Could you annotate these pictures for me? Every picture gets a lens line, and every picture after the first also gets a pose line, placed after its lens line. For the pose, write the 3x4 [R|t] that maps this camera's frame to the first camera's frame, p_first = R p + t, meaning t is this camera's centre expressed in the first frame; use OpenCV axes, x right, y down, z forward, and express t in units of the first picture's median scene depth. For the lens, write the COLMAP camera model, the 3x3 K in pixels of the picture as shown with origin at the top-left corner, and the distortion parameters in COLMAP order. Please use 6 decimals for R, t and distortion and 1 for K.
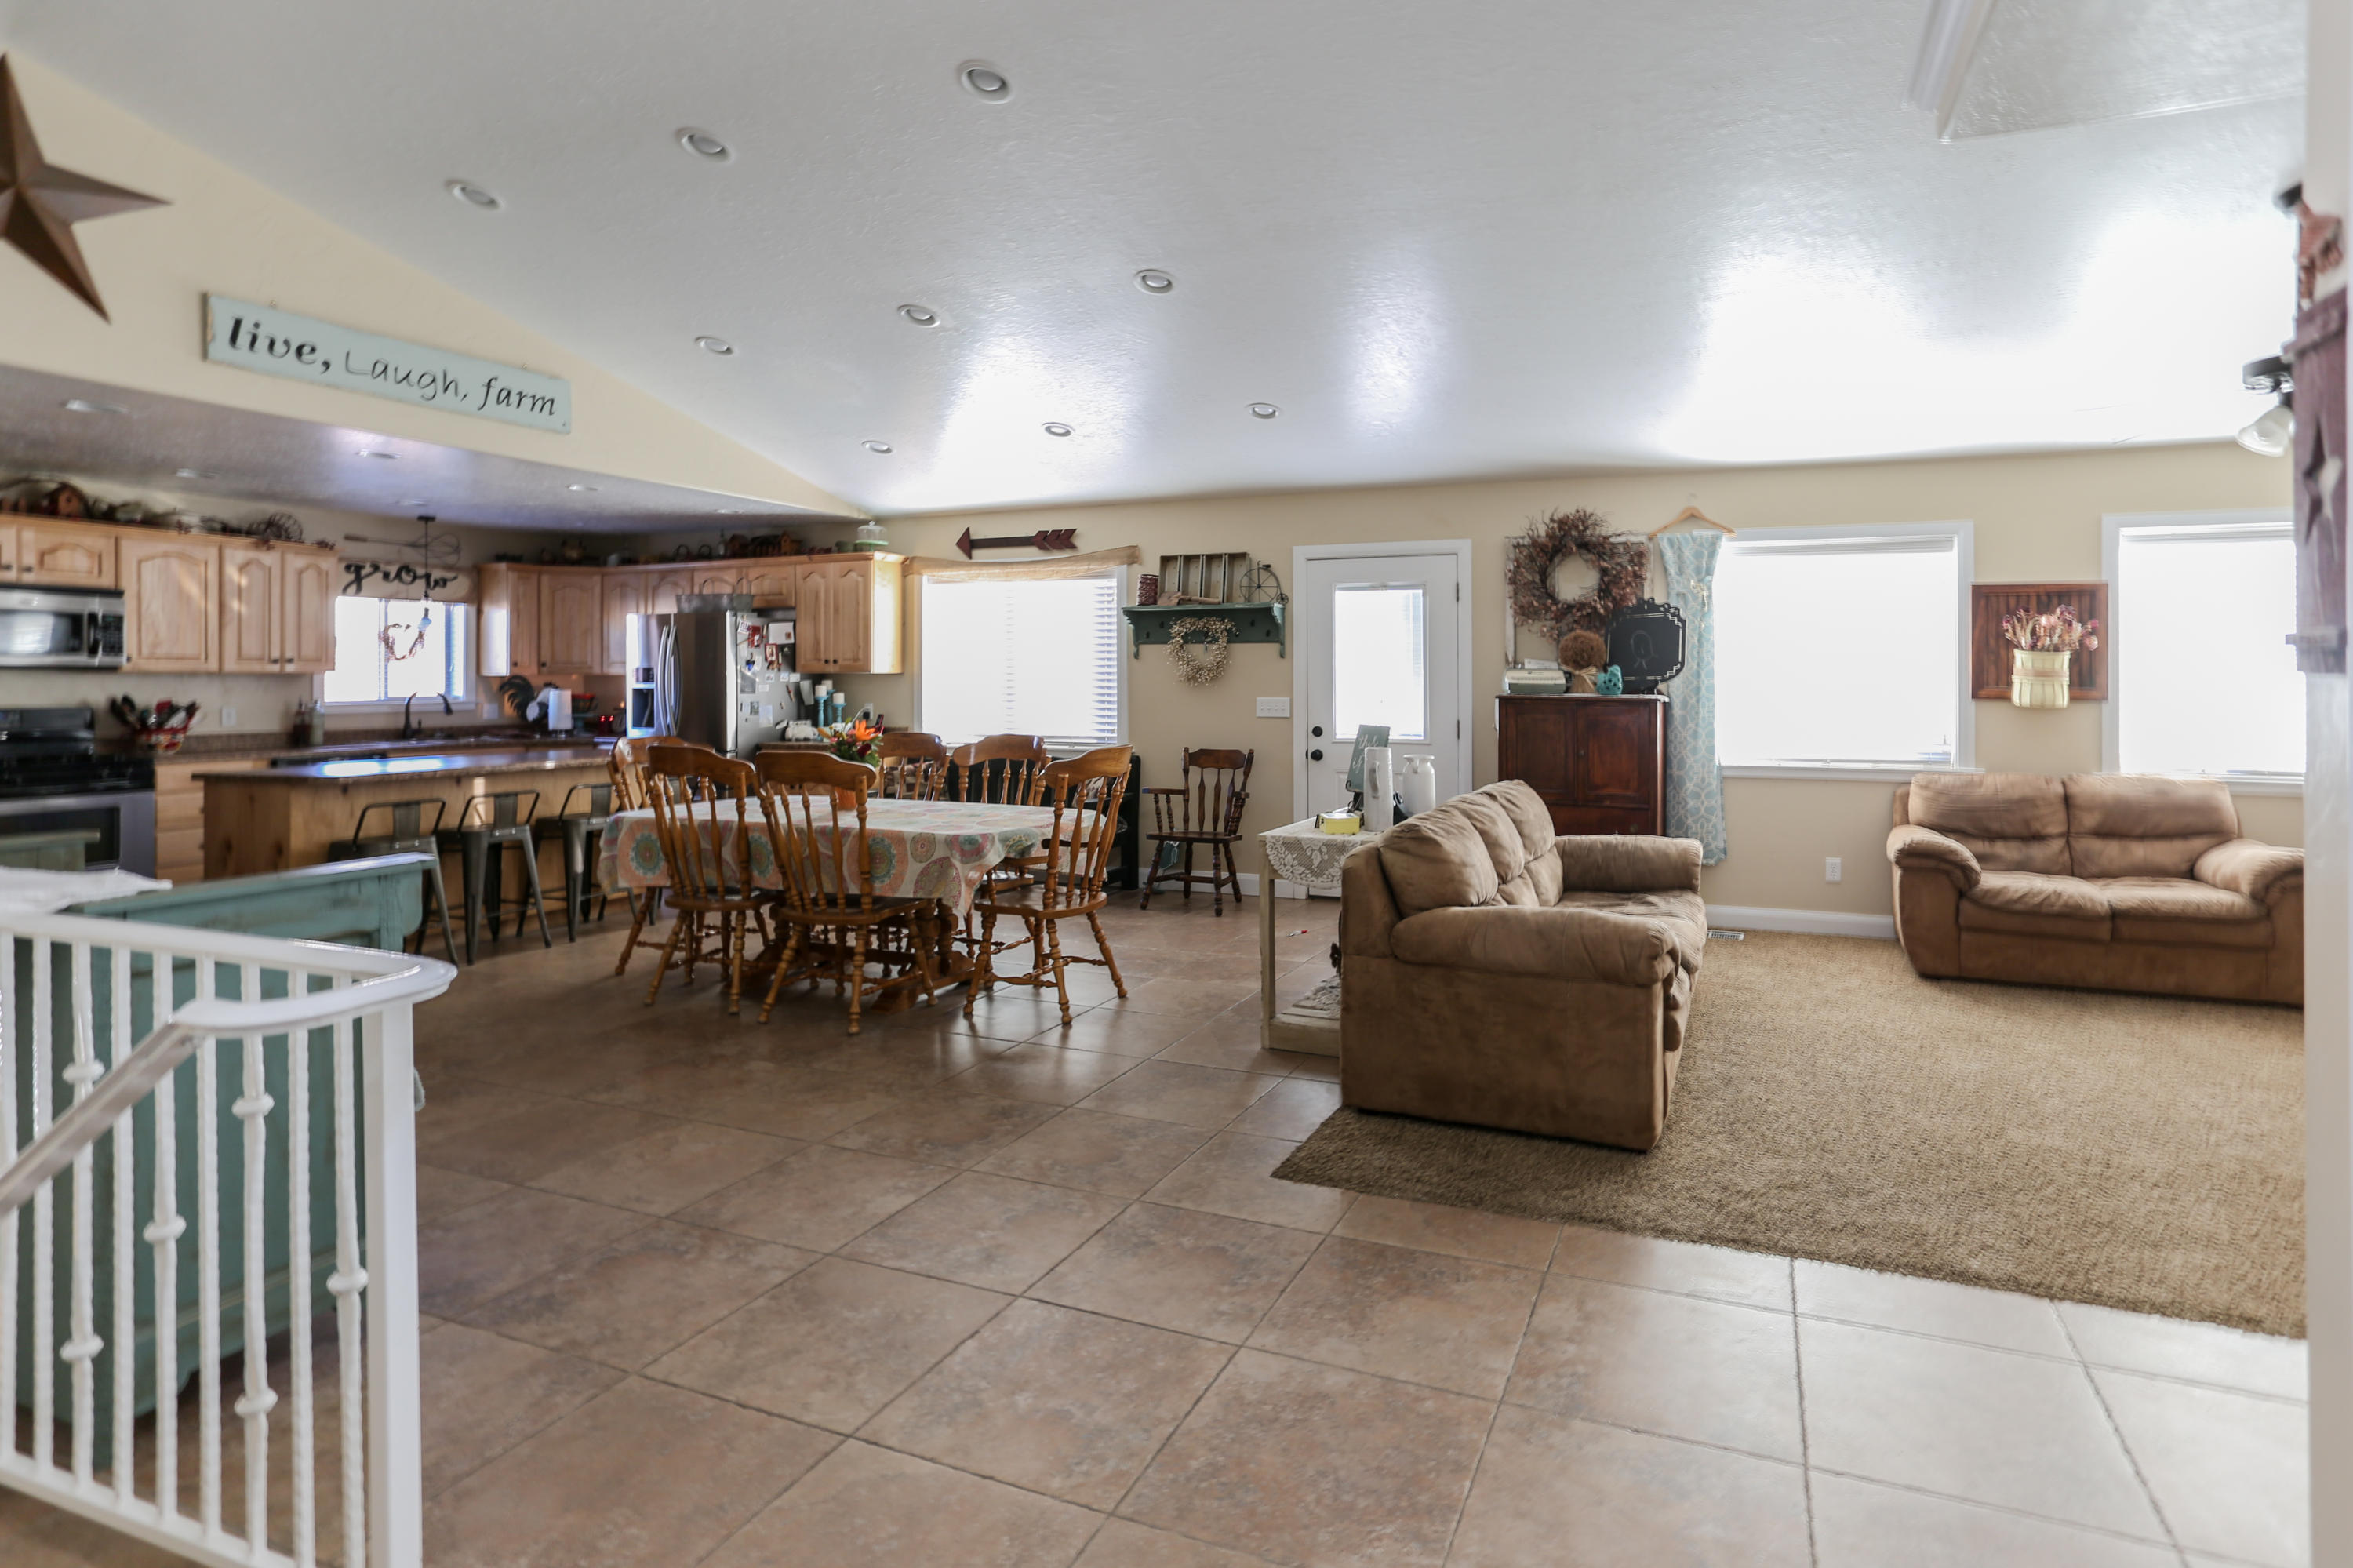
lens RADIAL K [[1184.8, 0, 1317.1], [0, 1184.8, 672.7], [0, 0, 1]] dist [-0.021233, 0.011527]
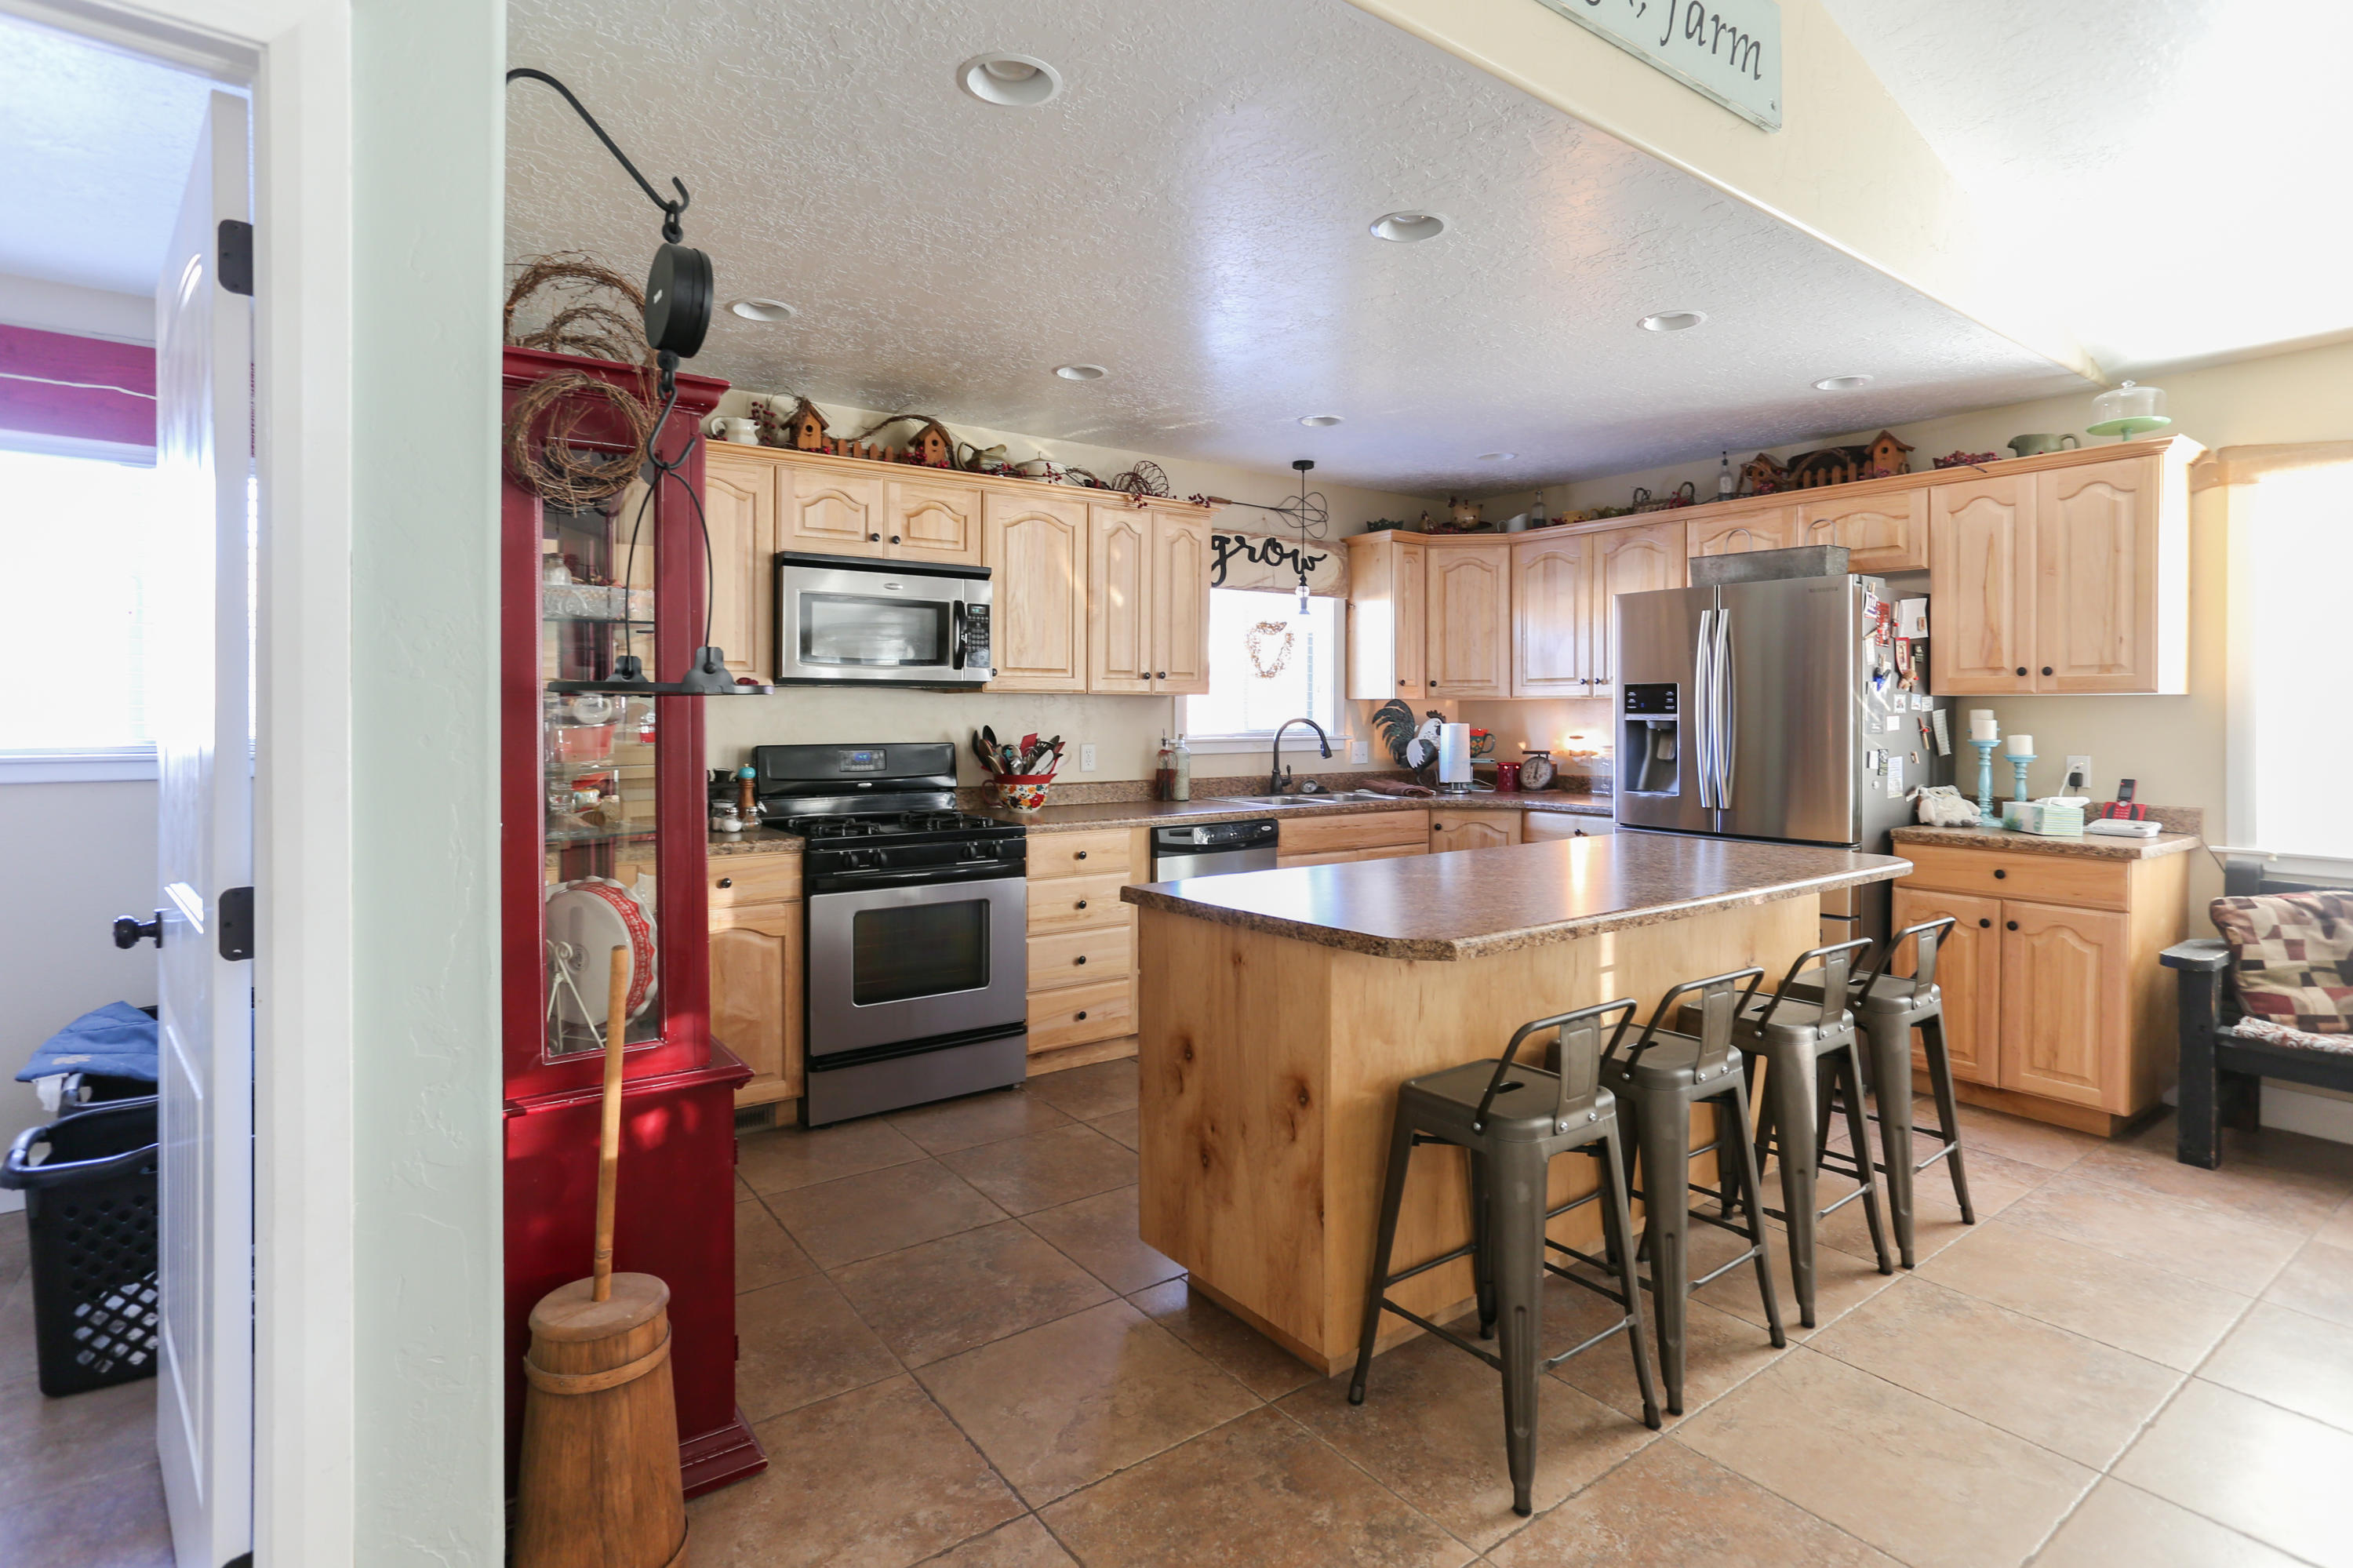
lens RADIAL K [[1184.8, 0, 1194.0], [0, 1184.8, 697.0], [0, 0, 1]] dist [-0.021233, 0.011527]
pose [[0.840030, -0.001227, -0.542538, -0.499397], [-0.002438, 0.999979, -0.006036, 0.005871], [0.542534, 0.006393, 0.840009, 0.448372]]
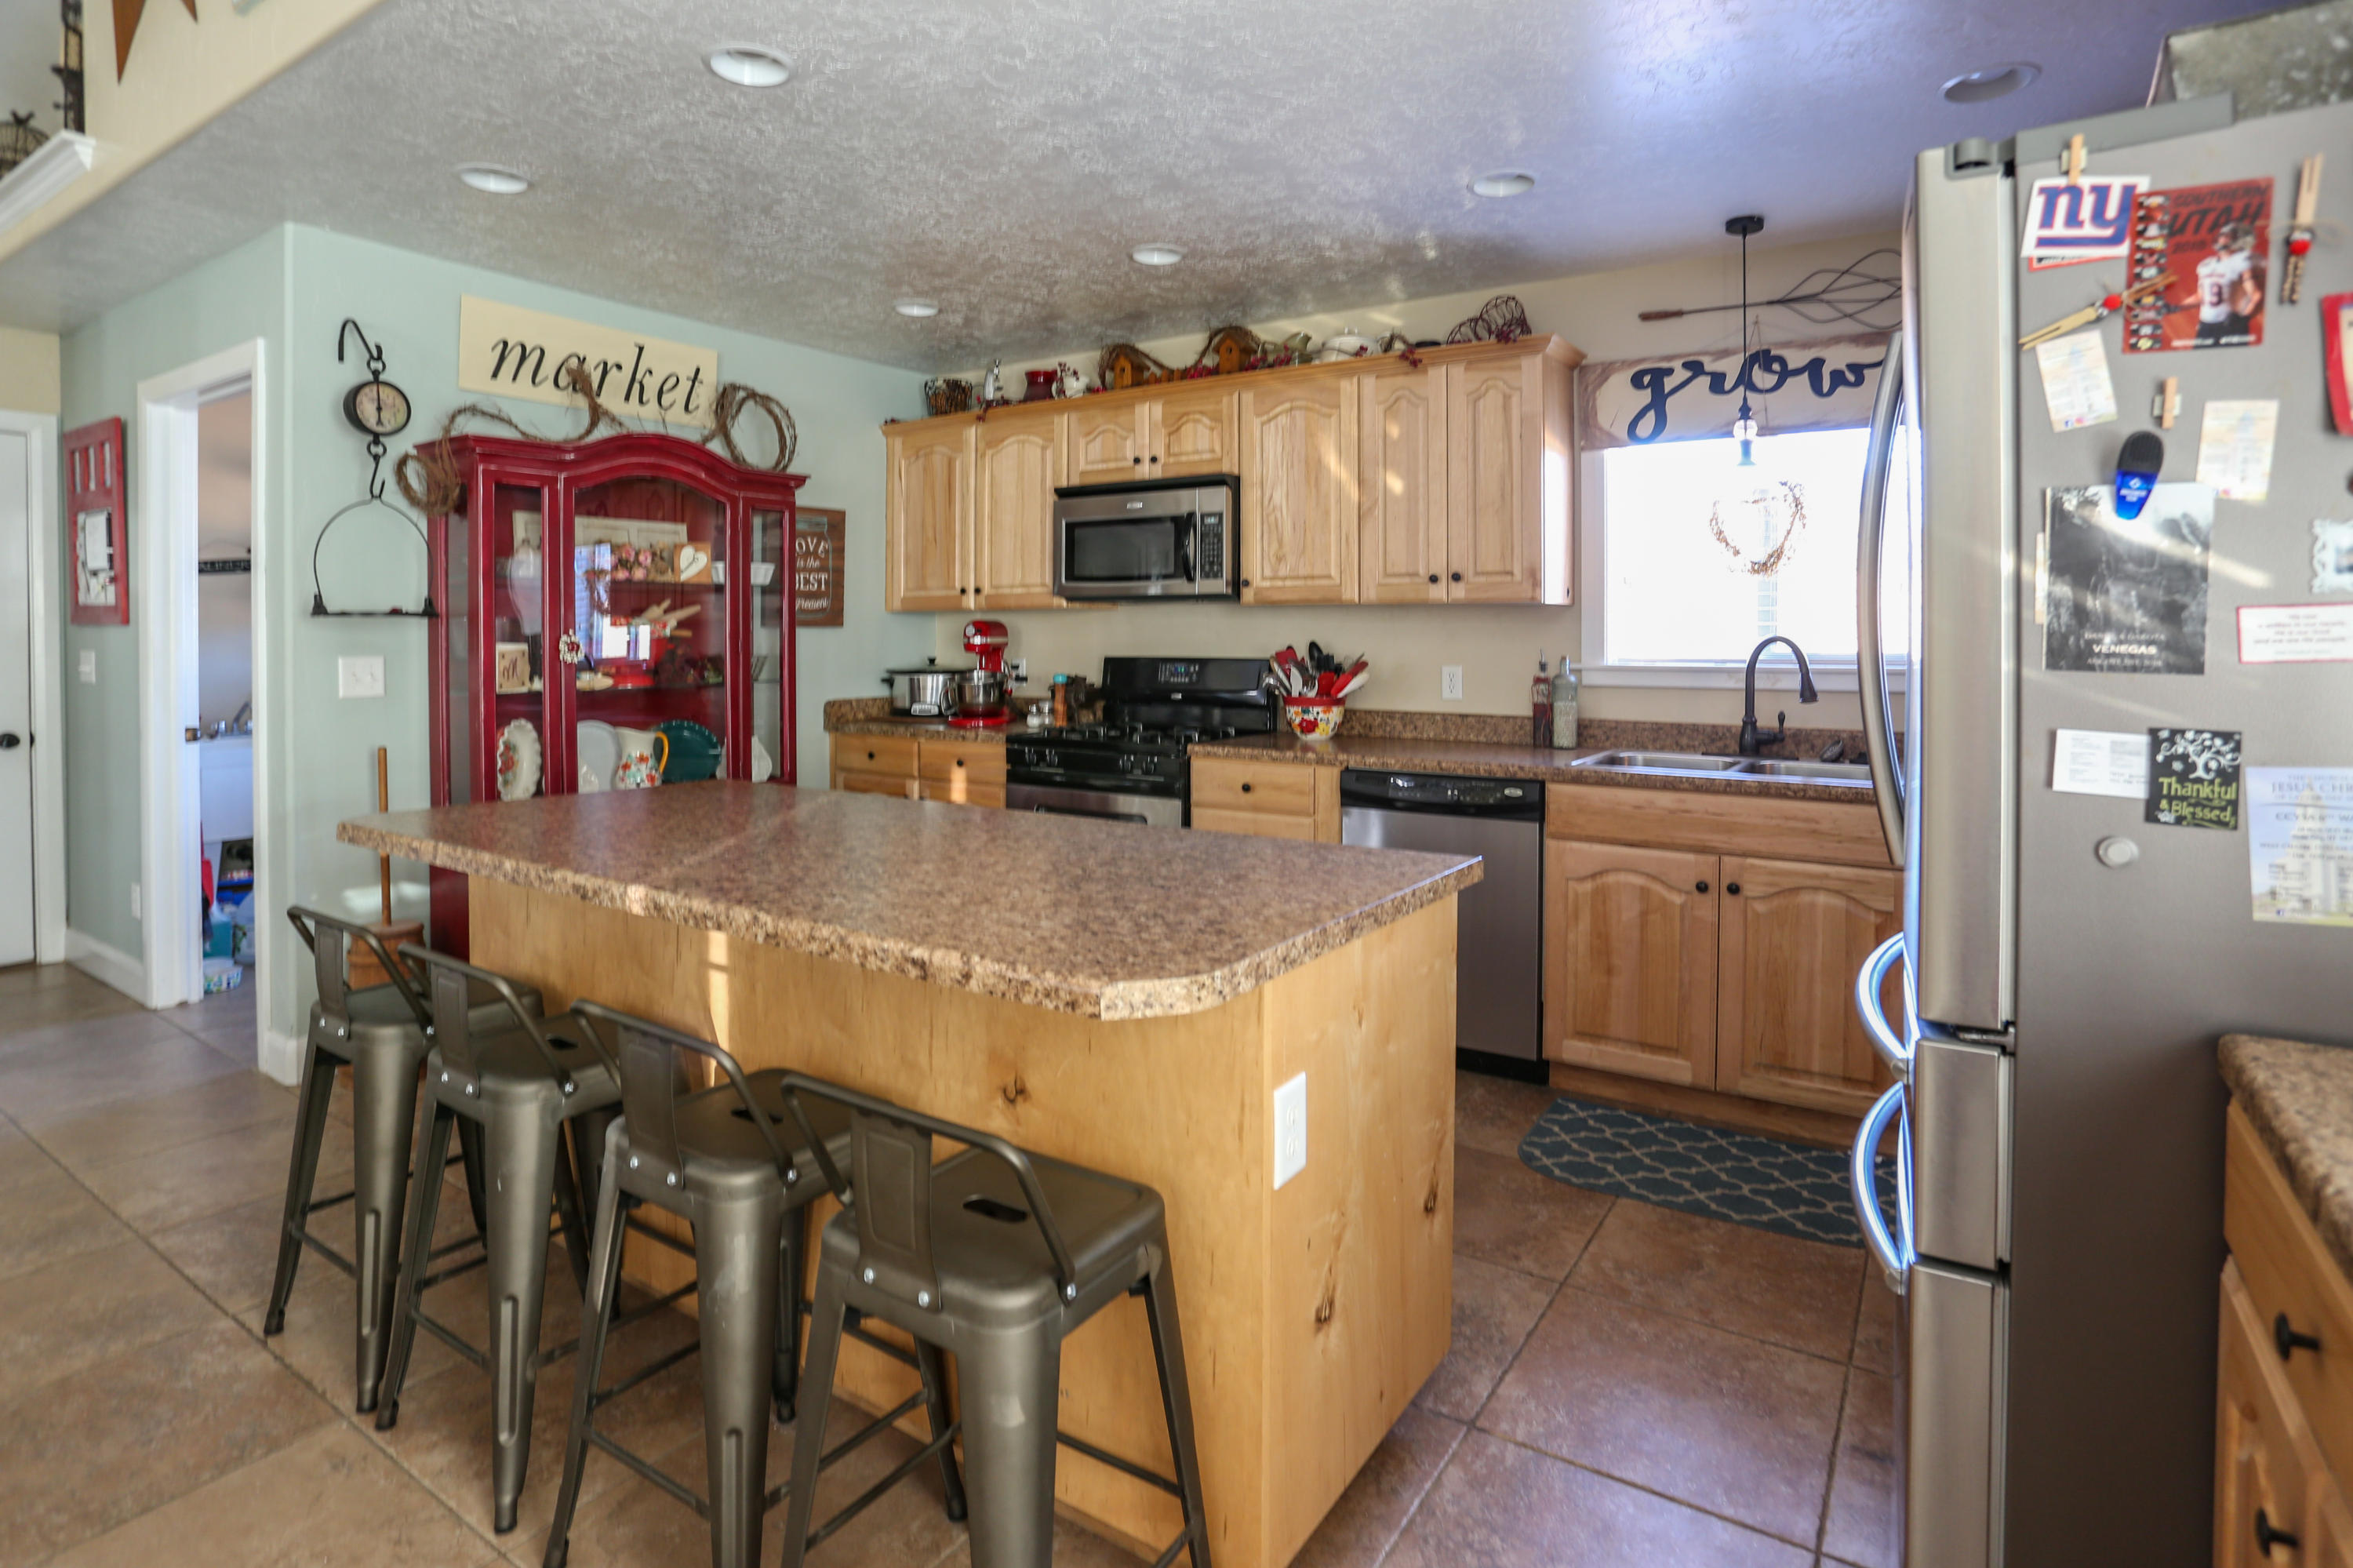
lens RADIAL K [[1184.8, 0, 1209.4], [0, 1184.8, 636.0], [0, 0, 1]] dist [-0.021233, 0.011527]
pose [[-0.206025, 0.001619, -0.978545, -0.351698], [0.000726, 0.999999, 0.001501, 0.014313], [0.978546, -0.000401, -0.206026, 1.013220]]
